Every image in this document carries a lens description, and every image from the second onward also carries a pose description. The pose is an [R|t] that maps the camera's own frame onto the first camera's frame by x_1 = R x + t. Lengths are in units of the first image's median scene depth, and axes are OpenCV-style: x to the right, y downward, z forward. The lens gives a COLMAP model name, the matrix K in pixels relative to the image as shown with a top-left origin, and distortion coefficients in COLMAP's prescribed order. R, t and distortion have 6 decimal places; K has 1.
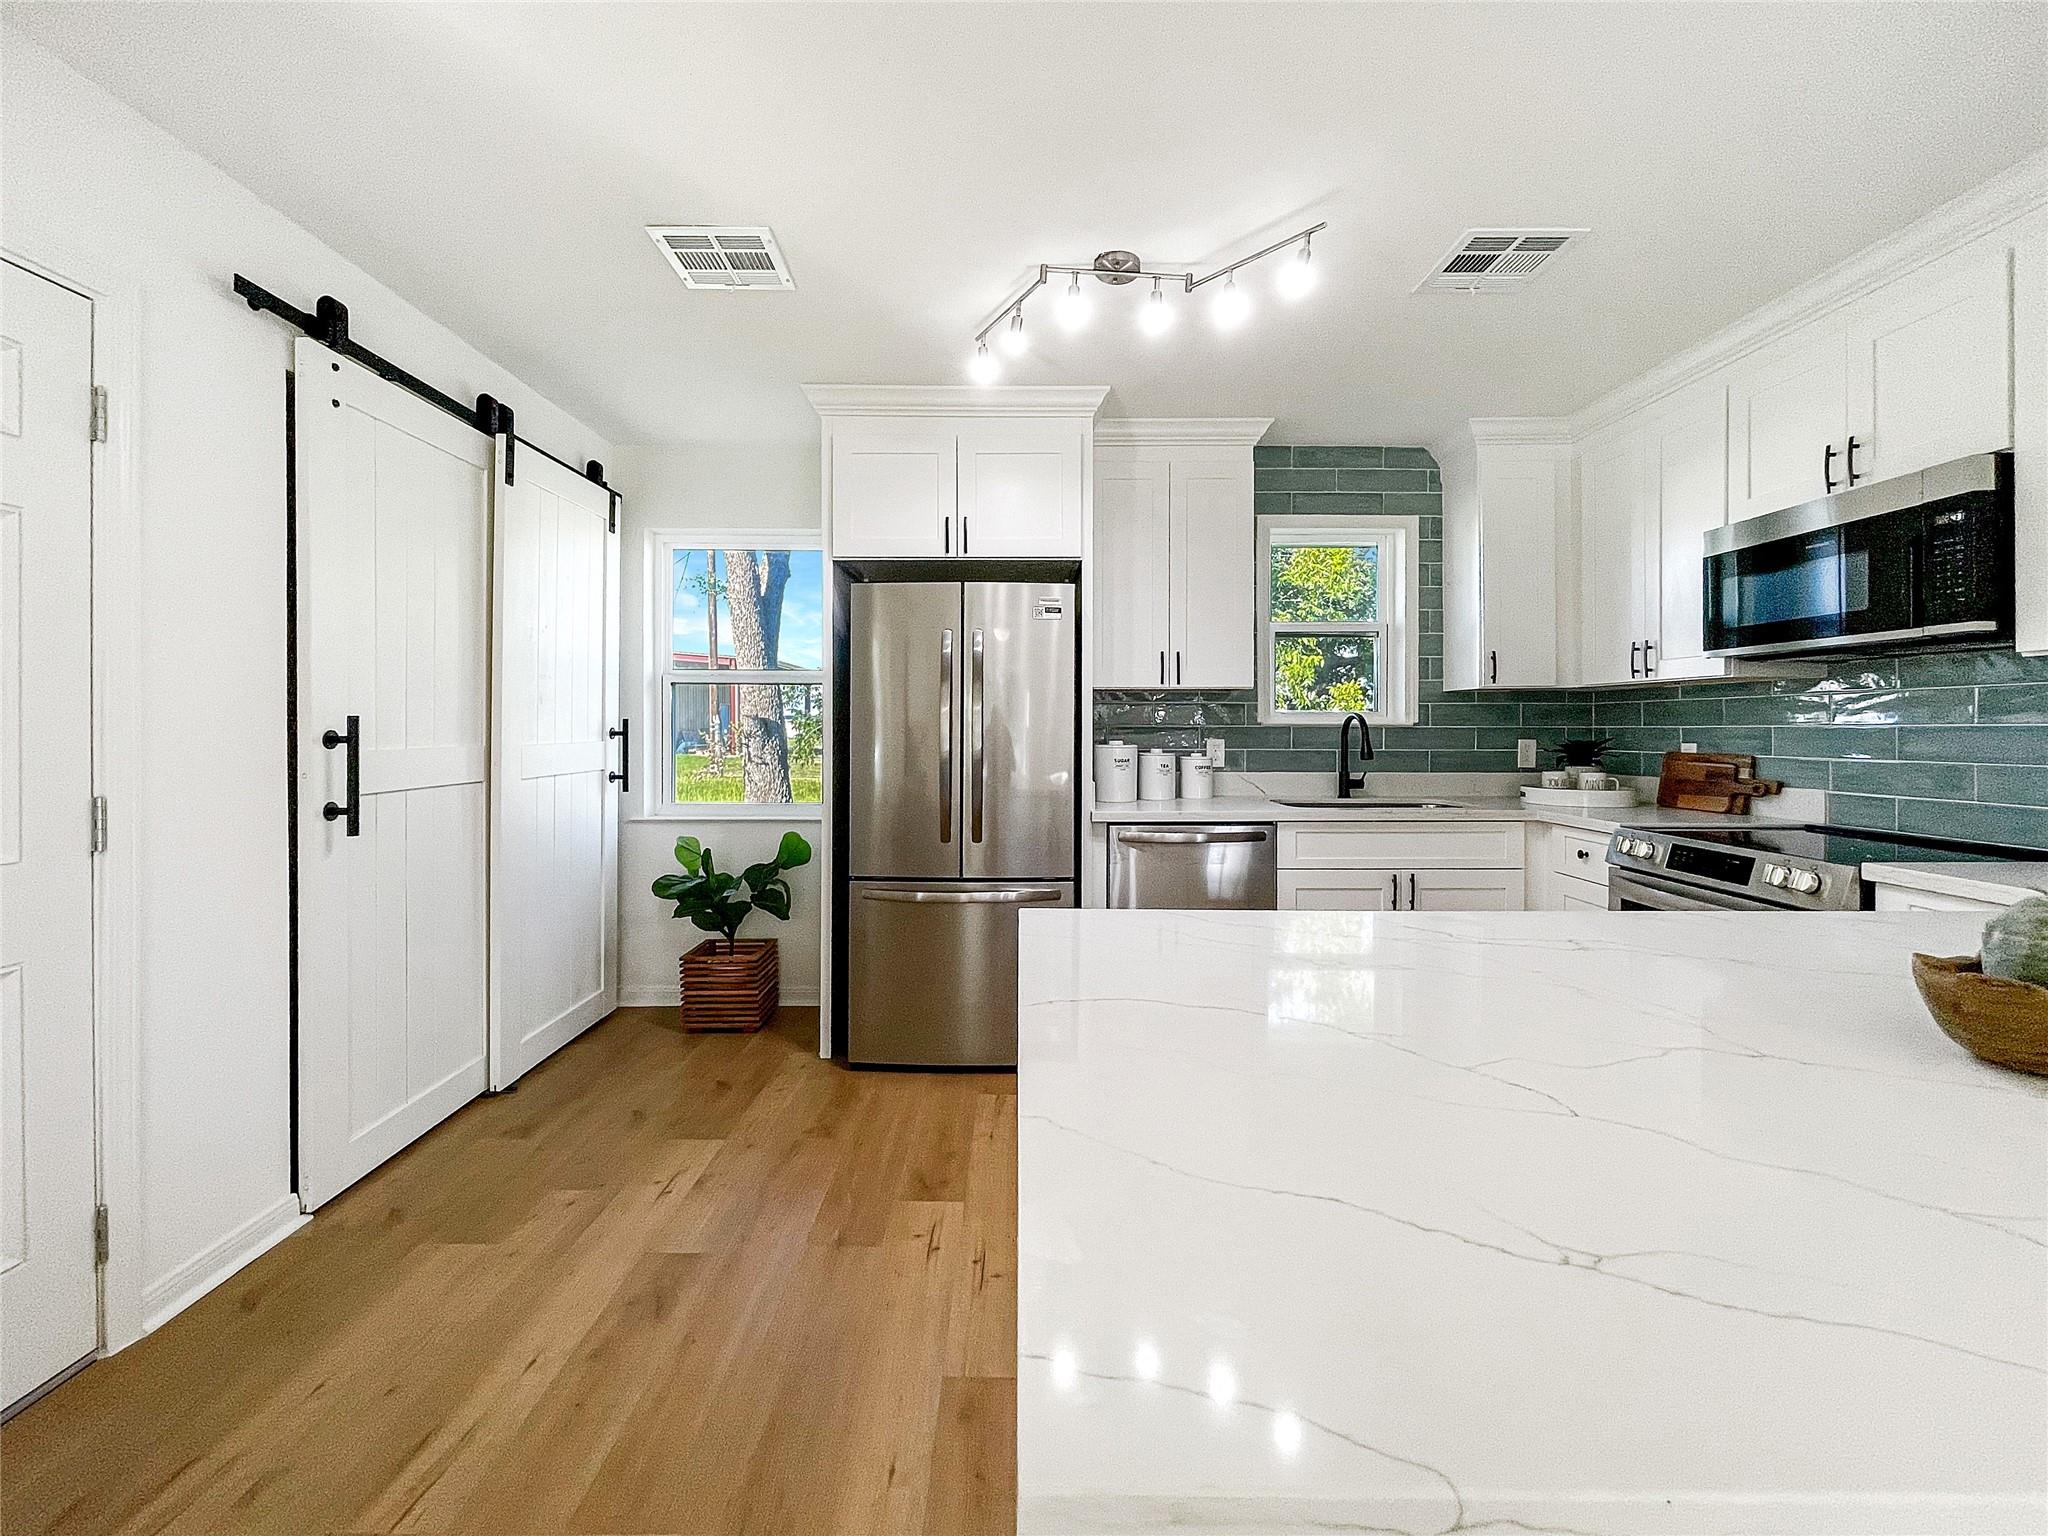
lens RADIAL K [[845.6, 0, 1045.3], [0, 845.6, 728.5], [0, 0, 1]] dist [-0.003422, 0.002255]
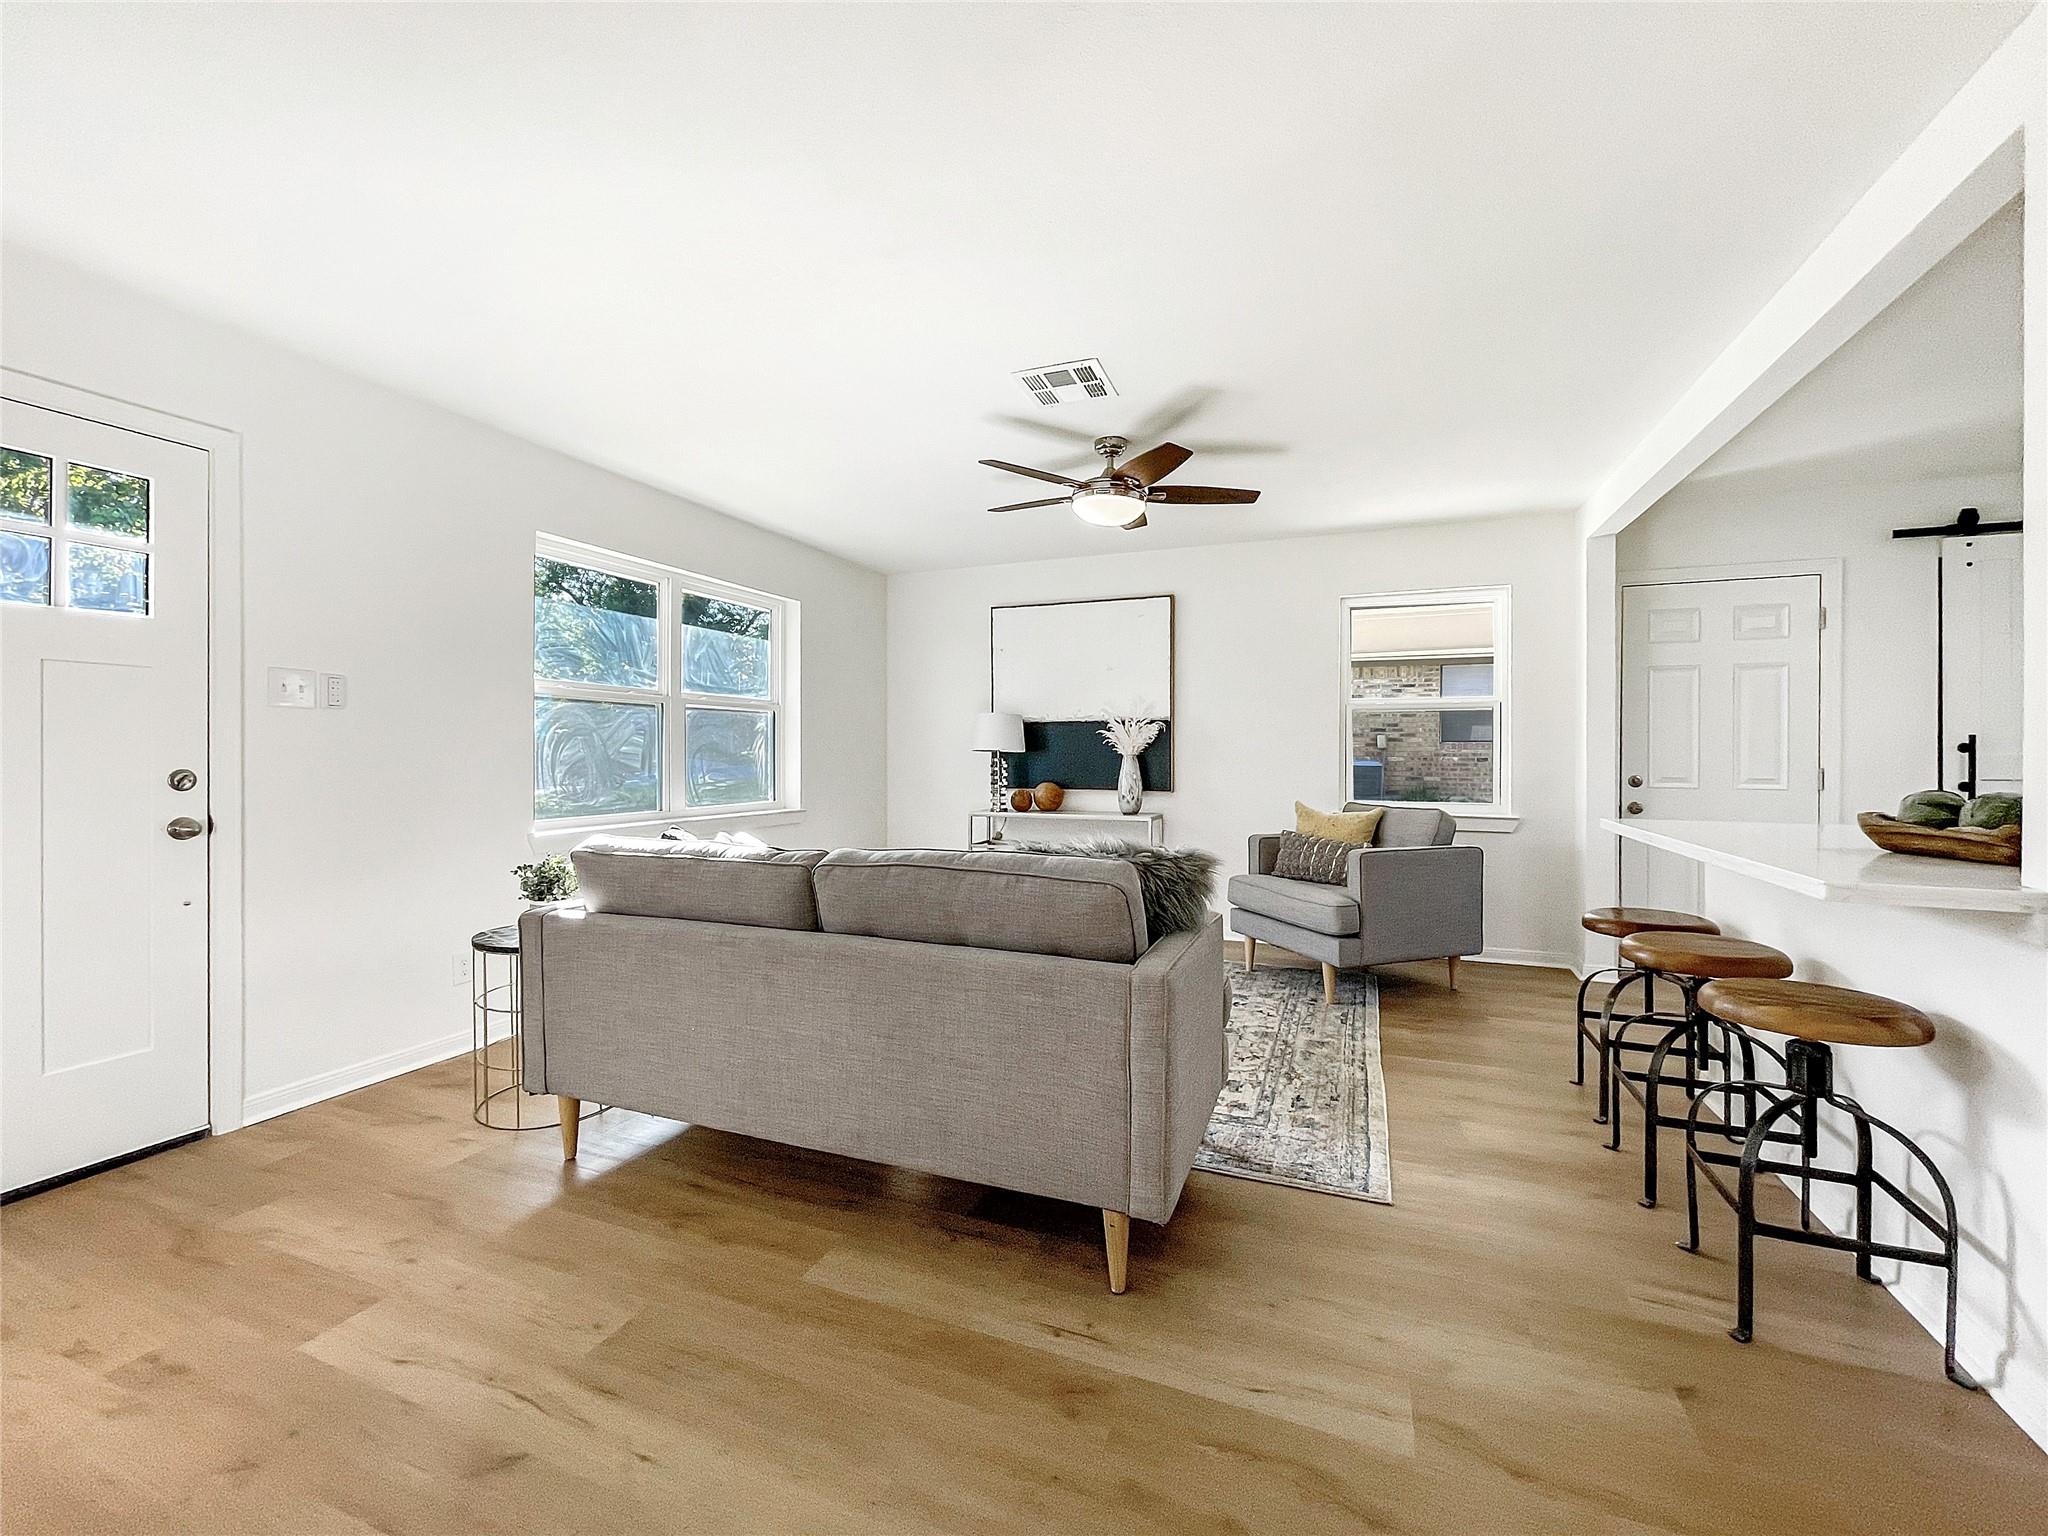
lens RADIAL K [[845.6, 0, 995.5], [0, 845.6, 742.0], [0, 0, 1]] dist [-0.003422, 0.002255]
pose [[-0.411648, -0.015128, -0.911217, 1.234991], [-0.006613, 0.999885, -0.013613, 0.028949], [0.911319, 0.000422, -0.411701, -0.129654]]
